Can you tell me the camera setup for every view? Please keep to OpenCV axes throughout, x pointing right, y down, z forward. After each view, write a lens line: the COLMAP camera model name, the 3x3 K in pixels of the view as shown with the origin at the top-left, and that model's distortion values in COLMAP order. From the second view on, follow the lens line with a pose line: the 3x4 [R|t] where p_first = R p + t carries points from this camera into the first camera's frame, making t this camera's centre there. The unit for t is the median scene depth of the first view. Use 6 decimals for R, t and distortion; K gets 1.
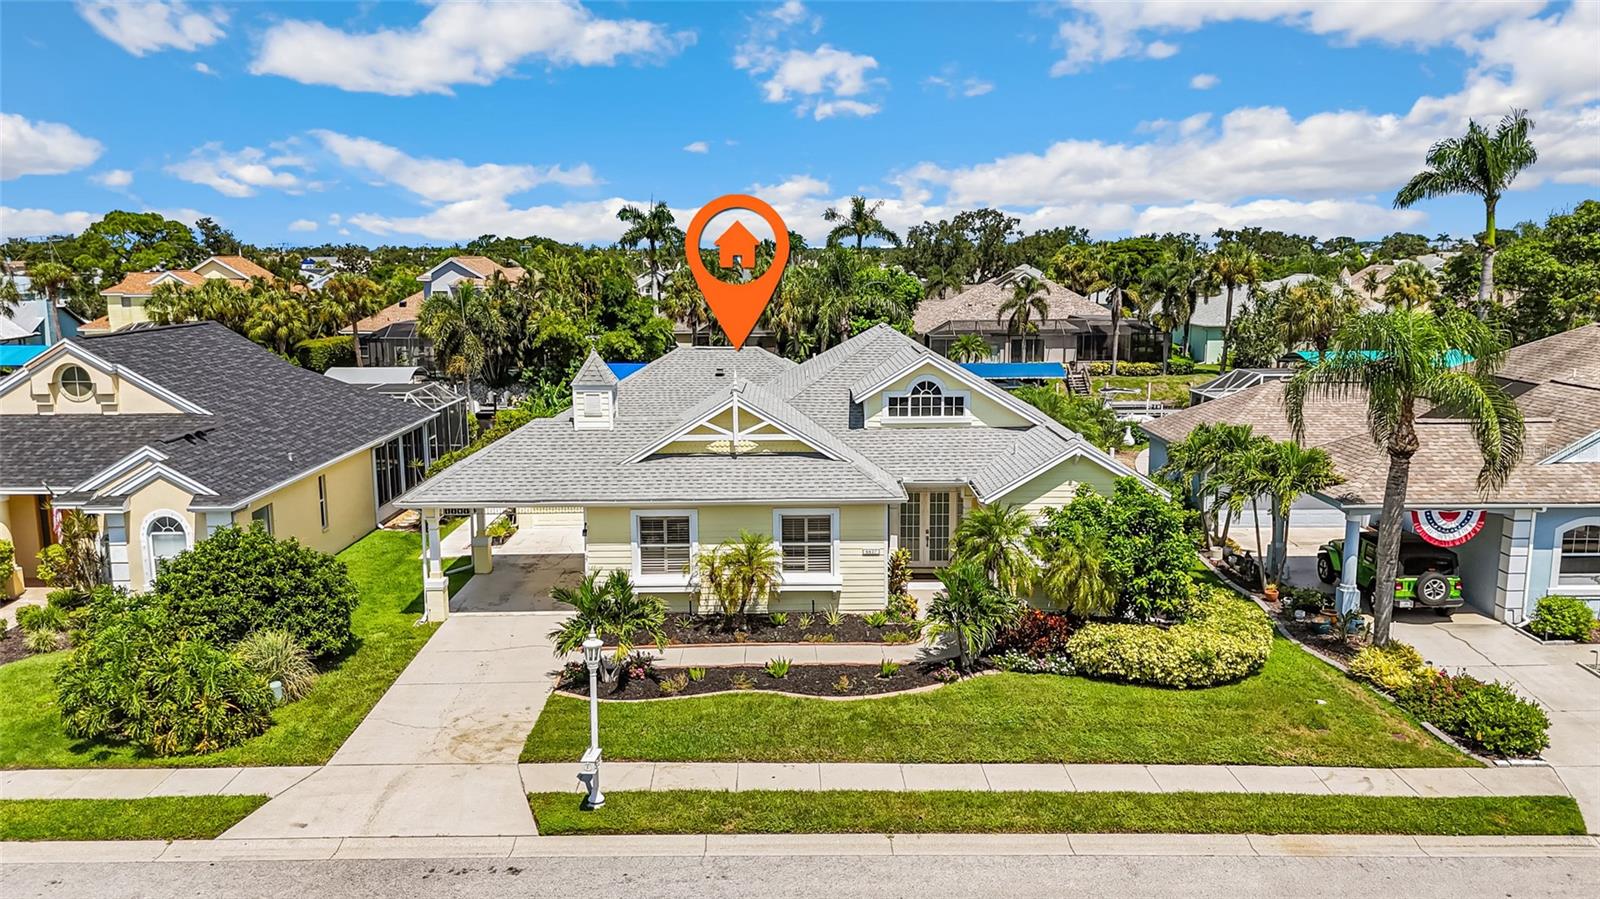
lens RADIAL K [[1172.7, 0, 800.0], [0, 1172.7, 449.5], [0, 0, 1]] dist [0.079734, -0.084231]
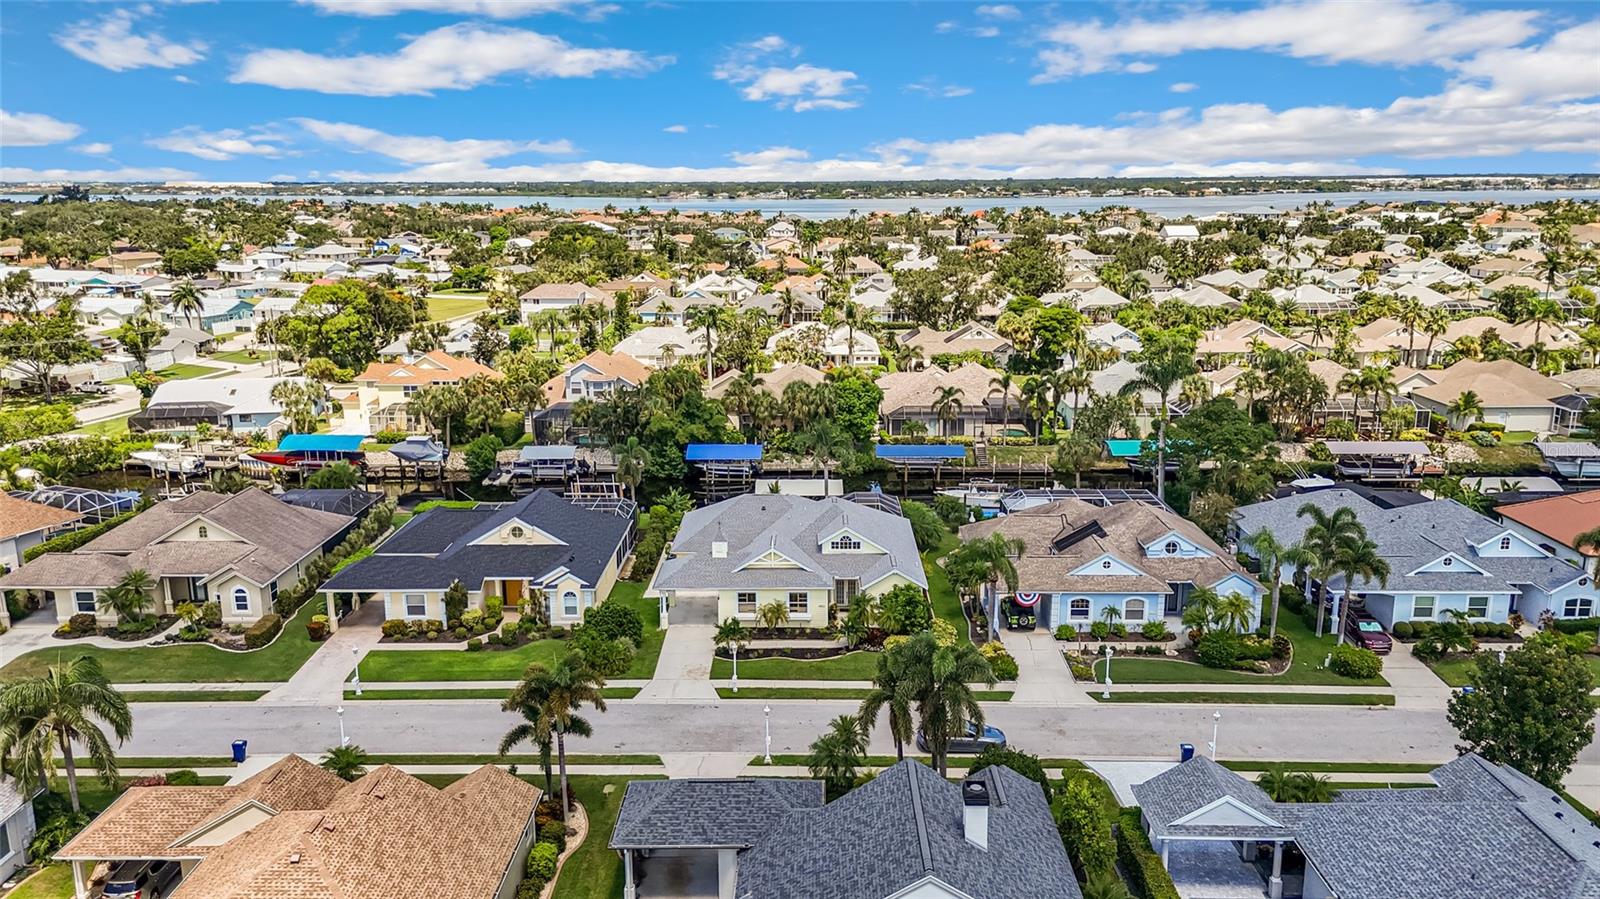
lens RADIAL K [[1169.8, 0, 800.0], [0, 1169.8, 449.5], [0, 0, 1]] dist [0.091969, -0.096027]
pose [[0.999824, 0.006423, -0.017639, 0.059382], [-0.005395, 0.998320, 0.057689, -0.464783], [0.017980, -0.057583, 0.998179, -1.832379]]
